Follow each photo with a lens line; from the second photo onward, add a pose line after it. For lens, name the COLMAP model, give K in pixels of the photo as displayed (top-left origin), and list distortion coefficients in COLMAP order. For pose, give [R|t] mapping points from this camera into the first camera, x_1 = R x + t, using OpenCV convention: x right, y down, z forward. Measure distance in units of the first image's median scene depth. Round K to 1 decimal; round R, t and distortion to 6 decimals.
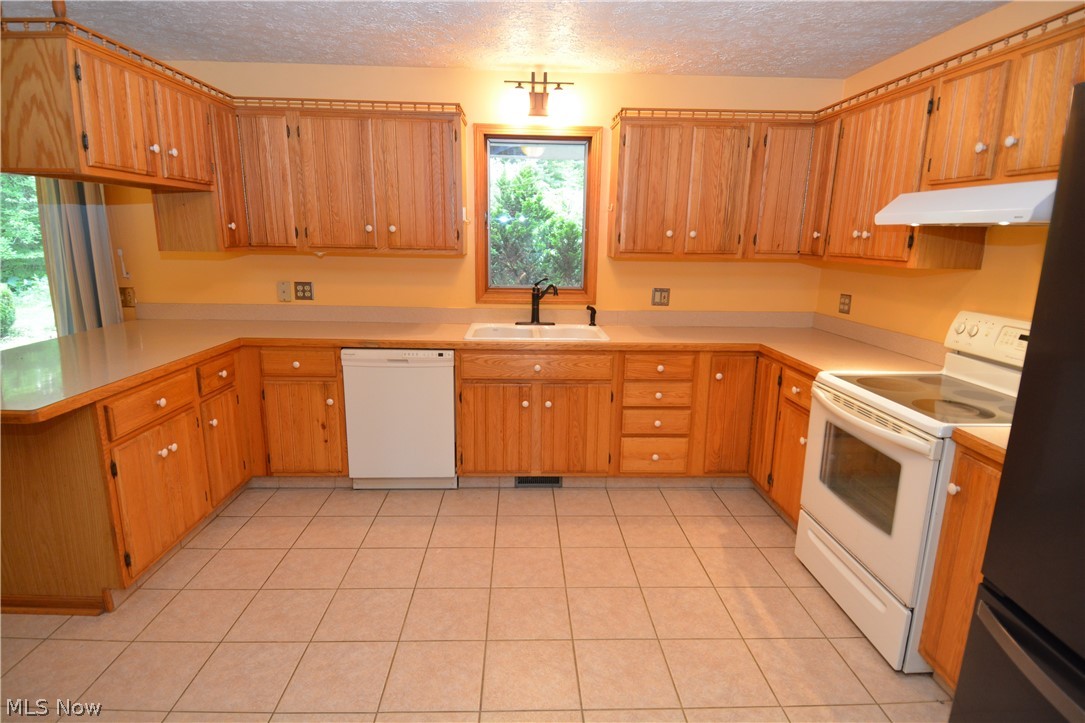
lens RADIAL K [[564.2, 0, 537.9], [0, 564.2, 360.6], [0, 0, 1]] dist [0.023021, -0.029610]
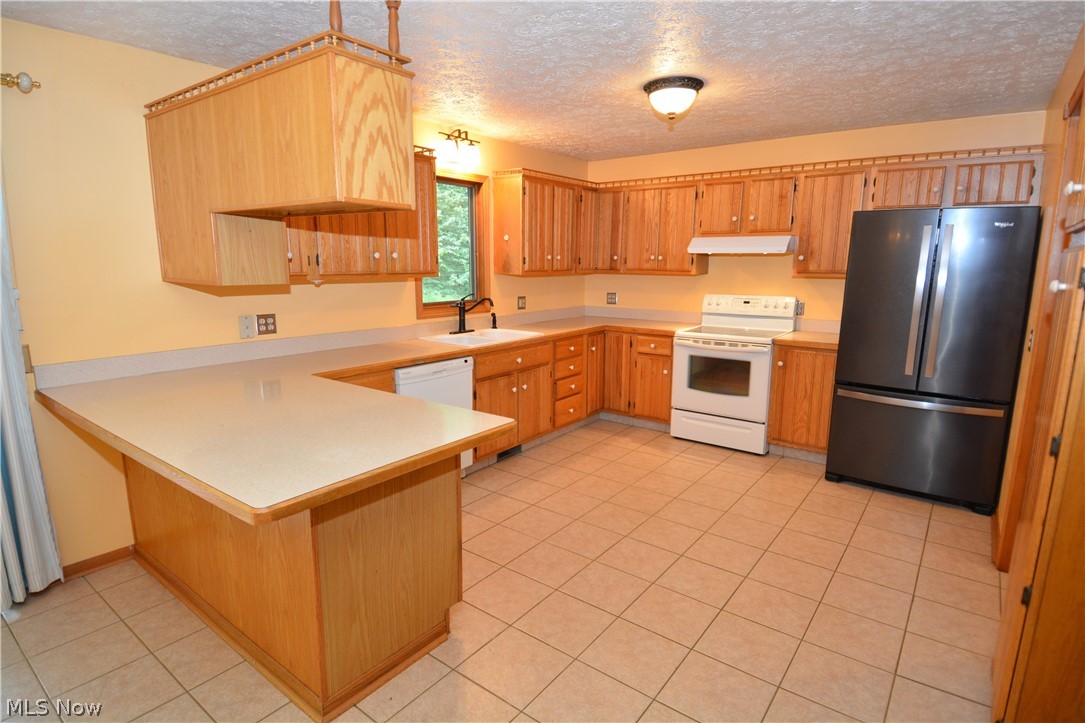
lens RADIAL K [[564.1, 0, 538.0], [0, 564.1, 362.1], [0, 0, 1]] dist [0.029435, 0.000208]
pose [[0.635094, -0.151481, 0.757436, -1.034347], [0.169038, 0.984070, 0.055072, -0.051482], [-0.753712, 0.093060, 0.650583, 0.121933]]
